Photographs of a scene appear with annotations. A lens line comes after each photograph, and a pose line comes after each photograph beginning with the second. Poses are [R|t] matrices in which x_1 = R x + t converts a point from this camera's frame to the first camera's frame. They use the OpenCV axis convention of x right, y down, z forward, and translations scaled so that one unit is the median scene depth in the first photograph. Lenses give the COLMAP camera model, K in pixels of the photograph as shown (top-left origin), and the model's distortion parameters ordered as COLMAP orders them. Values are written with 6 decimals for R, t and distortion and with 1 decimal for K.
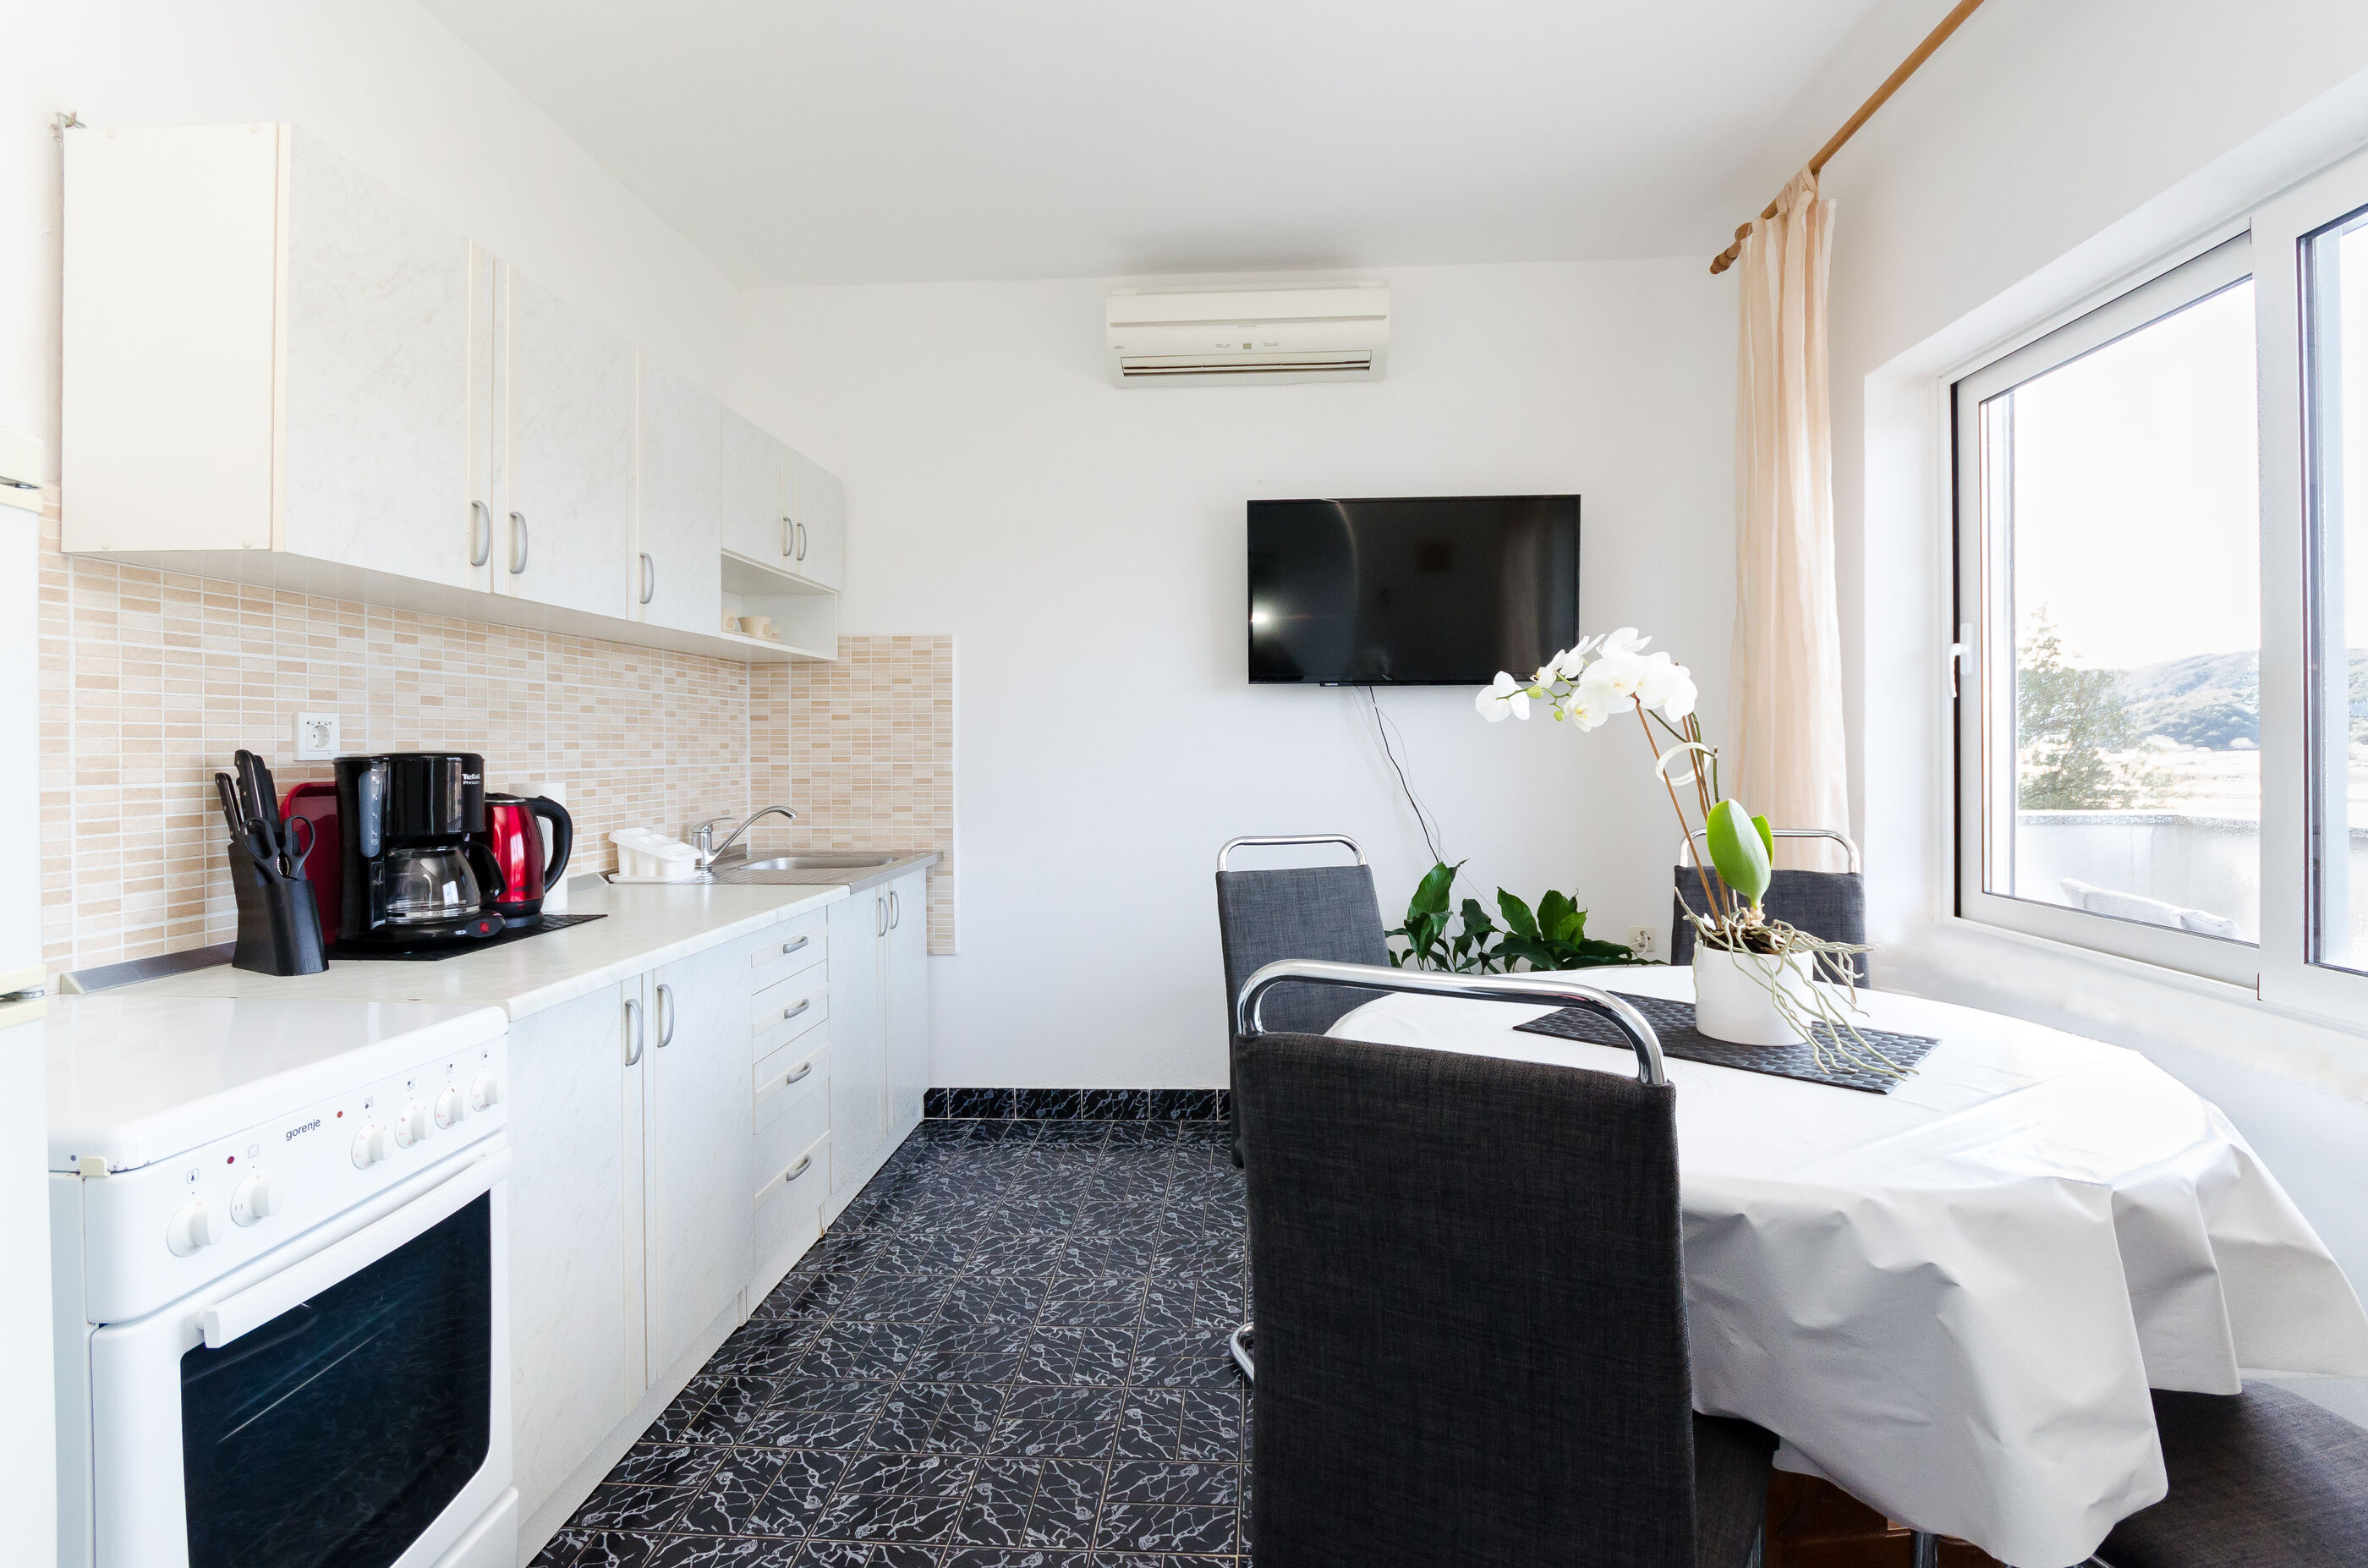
lens RADIAL K [[1049.6, 0, 1189.7], [0, 1049.6, 759.5], [0, 0, 1]] dist [0.004789, 0.000387]
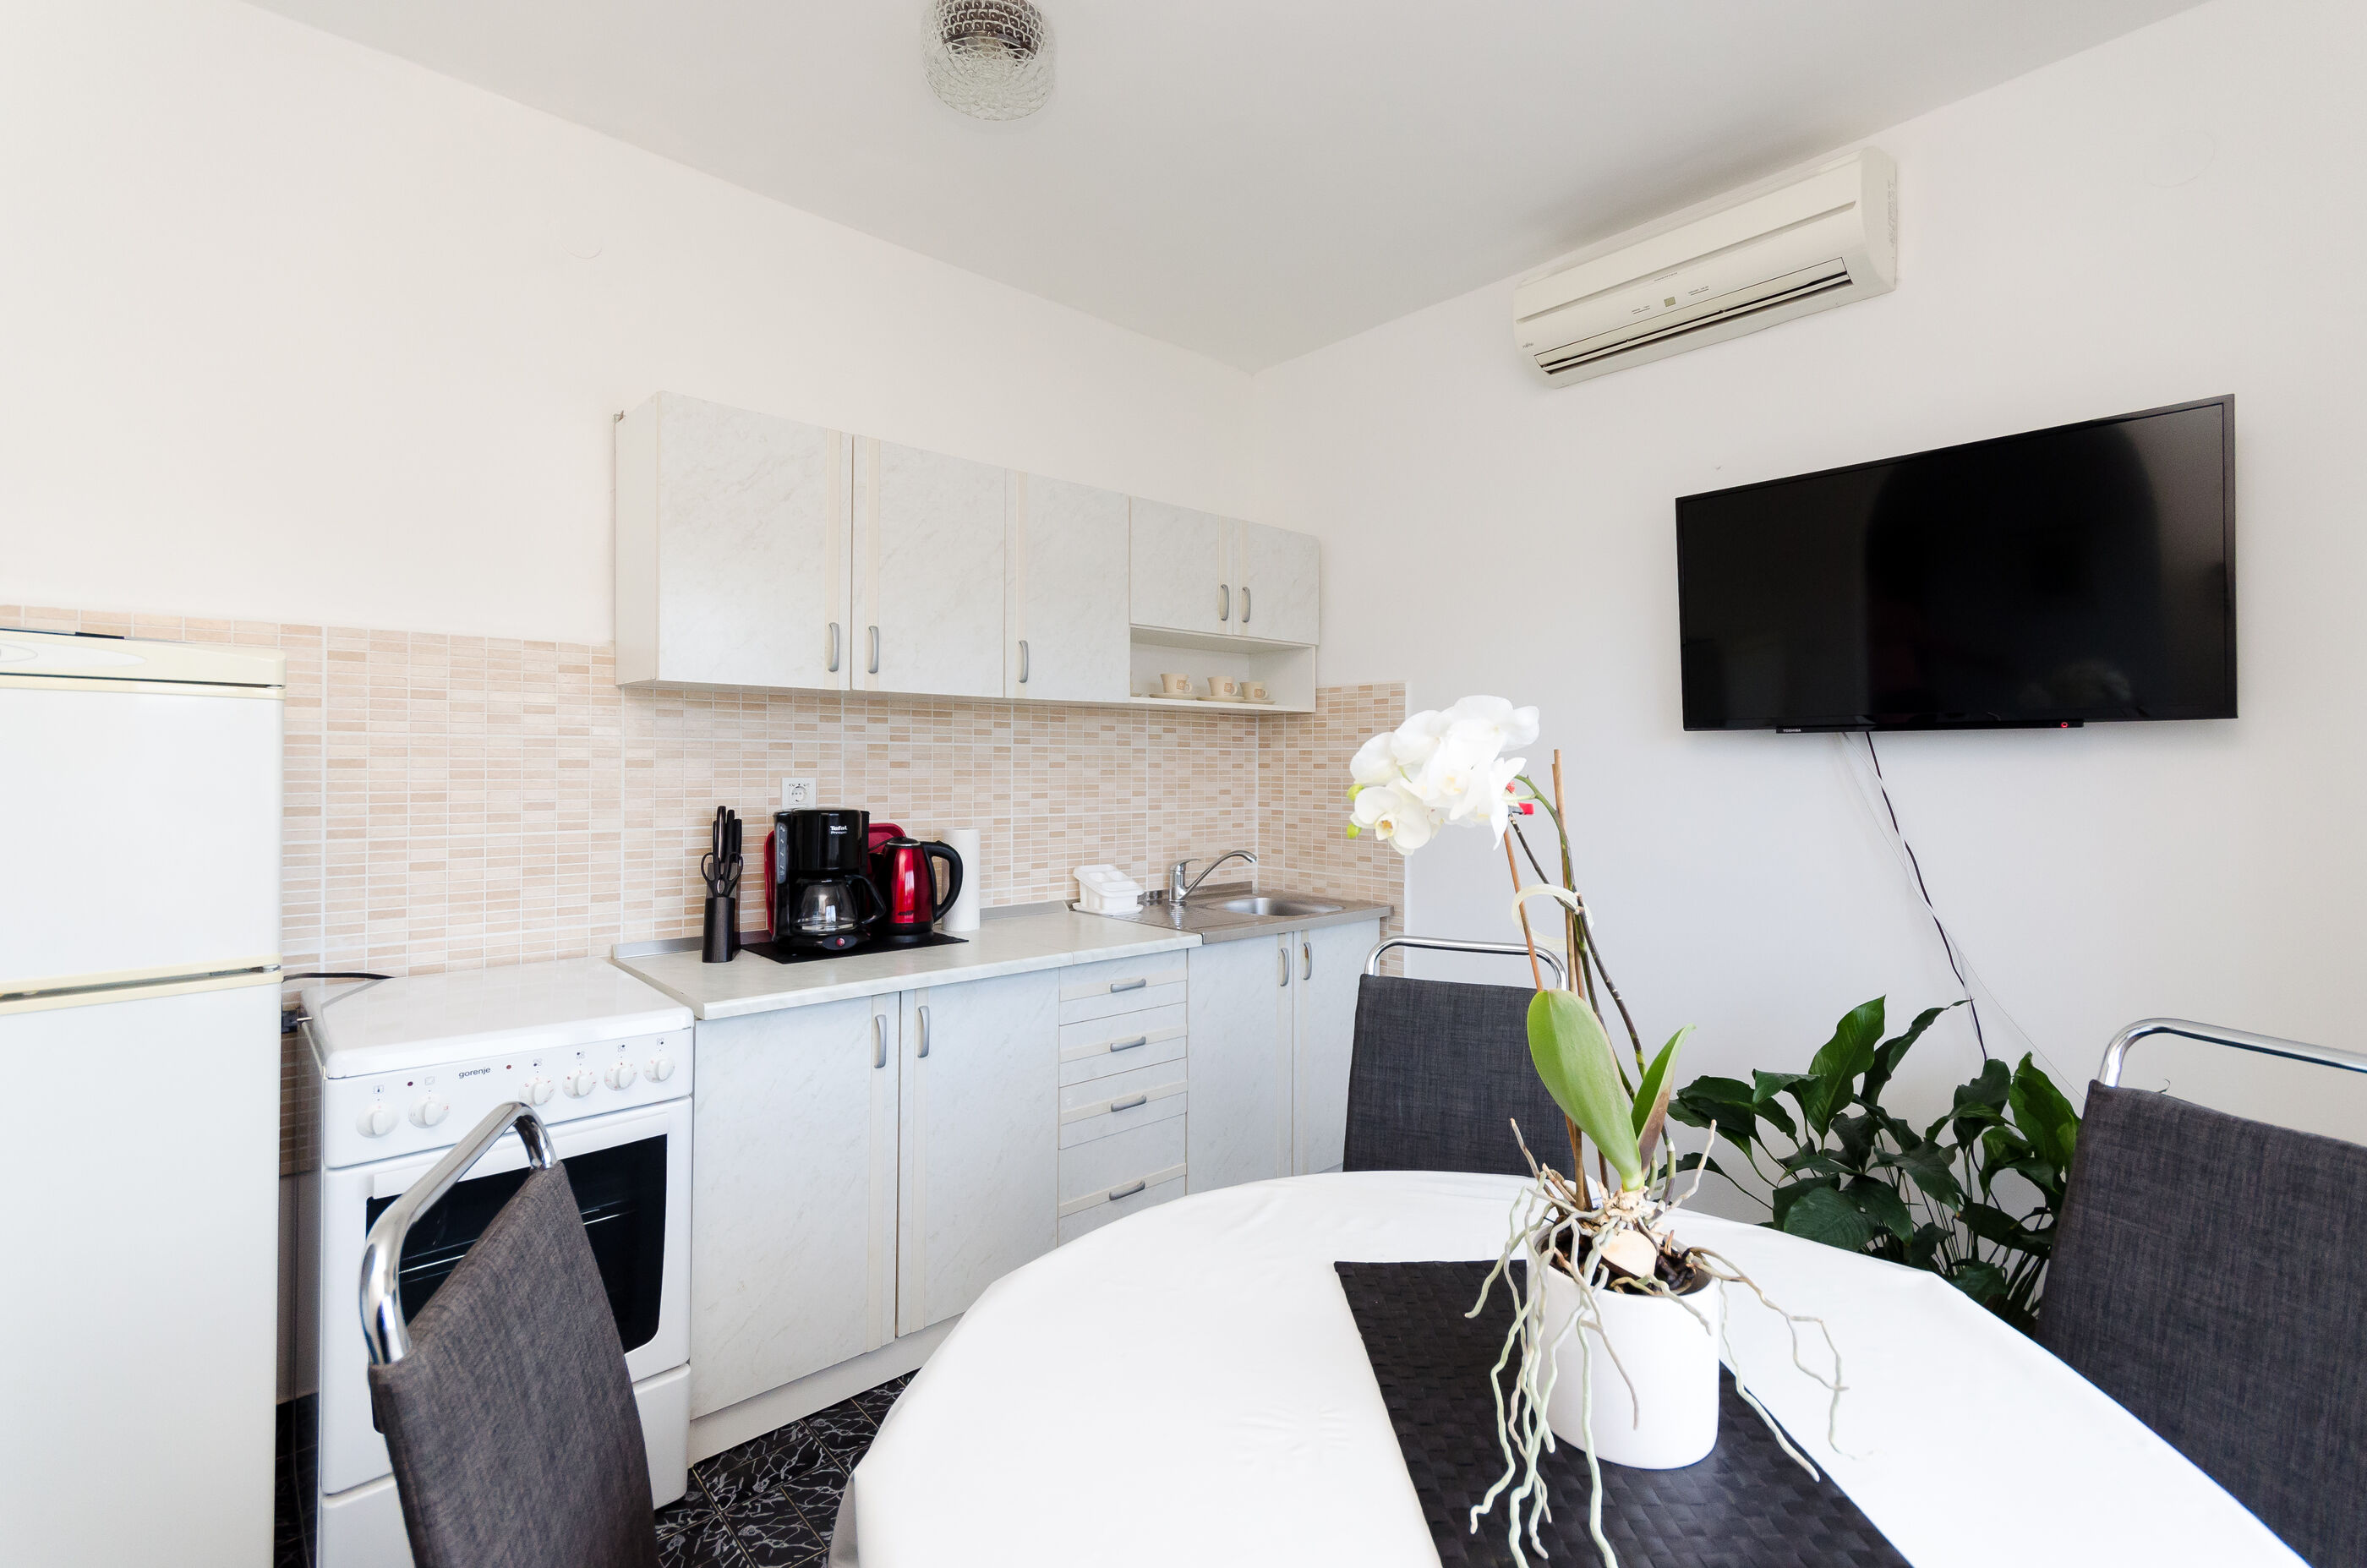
lens RADIAL K [[1049.1, 0, 1198.1], [0, 1049.1, 780.2], [0, 0, 1]] dist [0.004789, 0.000387]
pose [[0.745951, 0.013416, -0.665865, 0.367734], [-0.016143, 0.999868, 0.002061, -0.036829], [0.665805, 0.009212, 0.746069, 0.210669]]
